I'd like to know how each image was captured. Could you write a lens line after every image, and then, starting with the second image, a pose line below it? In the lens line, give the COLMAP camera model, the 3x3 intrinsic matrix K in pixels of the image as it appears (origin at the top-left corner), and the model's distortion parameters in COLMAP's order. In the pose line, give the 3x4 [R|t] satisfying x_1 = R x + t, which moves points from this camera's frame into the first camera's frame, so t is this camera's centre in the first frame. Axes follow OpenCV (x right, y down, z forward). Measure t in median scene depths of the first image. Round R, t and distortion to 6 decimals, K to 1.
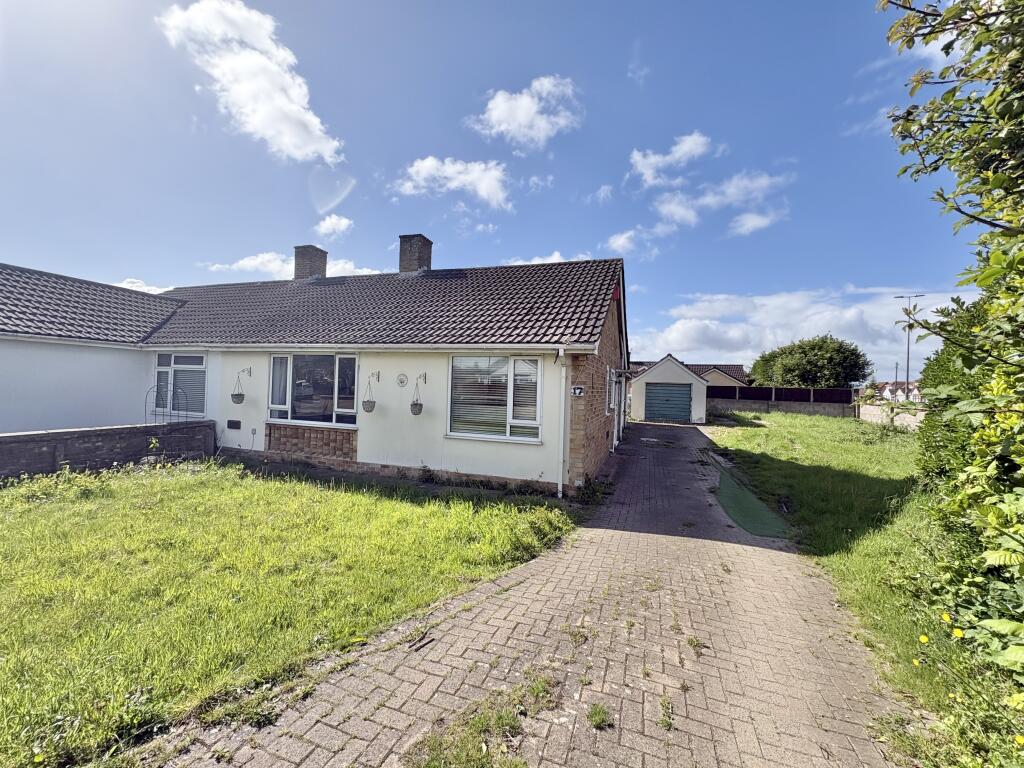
lens RADIAL K [[409.2, 0, 507.2], [0, 409.2, 384.8], [0, 0, 1]] dist [-0.001526, -0.000124]
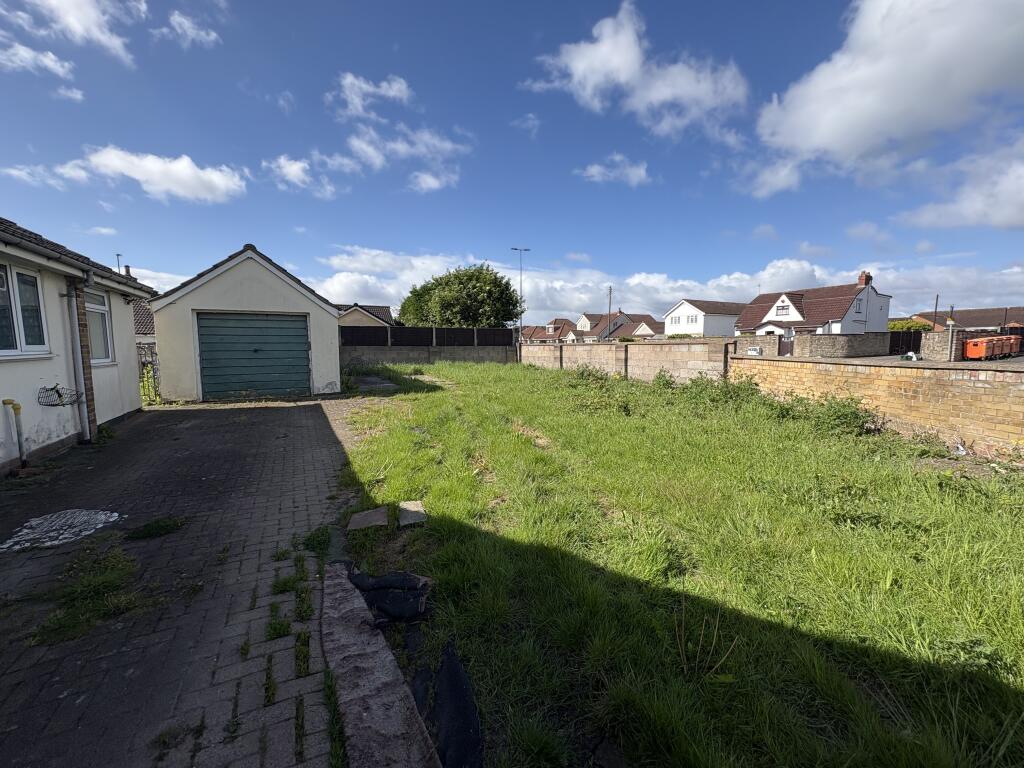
lens RADIAL K [[409.2, 0, 510.5], [0, 409.2, 386.4], [0, 0, 1]] dist [-0.001526, -0.000124]
pose [[0.686231, -0.106344, 0.719568, 0.209311], [0.022504, 0.991885, 0.125128, 0.021925], [-0.727035, -0.069673, 0.683056, 0.395175]]
